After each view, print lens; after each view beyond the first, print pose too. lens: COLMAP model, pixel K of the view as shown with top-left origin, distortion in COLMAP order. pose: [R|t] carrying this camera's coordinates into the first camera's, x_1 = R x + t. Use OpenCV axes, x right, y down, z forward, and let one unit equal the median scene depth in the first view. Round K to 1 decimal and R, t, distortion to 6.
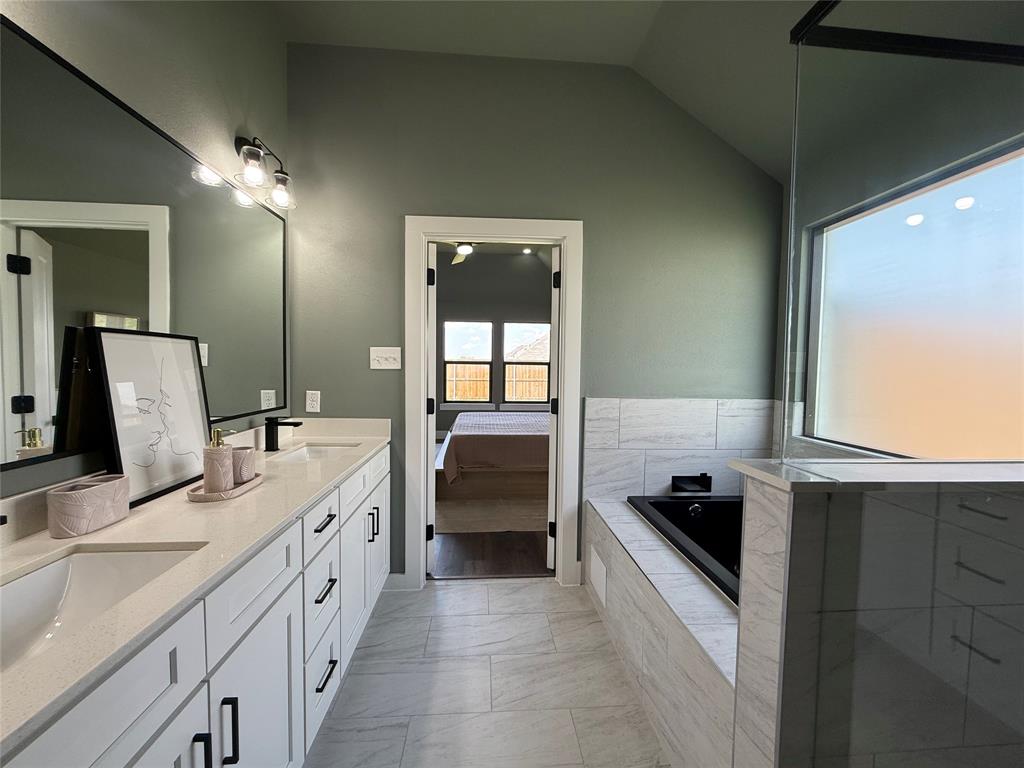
lens RADIAL K [[408.1, 0, 510.5], [0, 408.1, 384.6], [0, 0, 1]] dist [-0.000870, 0.000405]
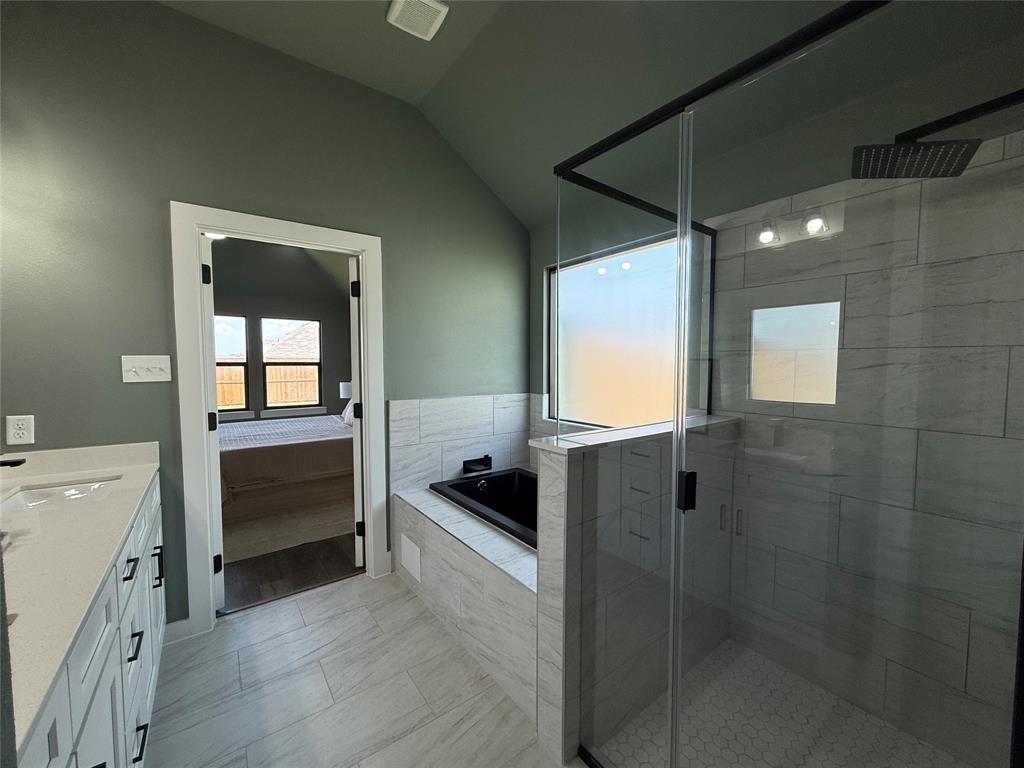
lens RADIAL K [[408.1, 0, 511.0], [0, 408.1, 385.9], [0, 0, 1]] dist [-0.000870, 0.000405]
pose [[0.840613, -0.044230, 0.539827, -0.133472], [0.036759, 0.999021, 0.024613, -0.022971], [-0.540388, -0.000846, 0.841416, -0.094567]]
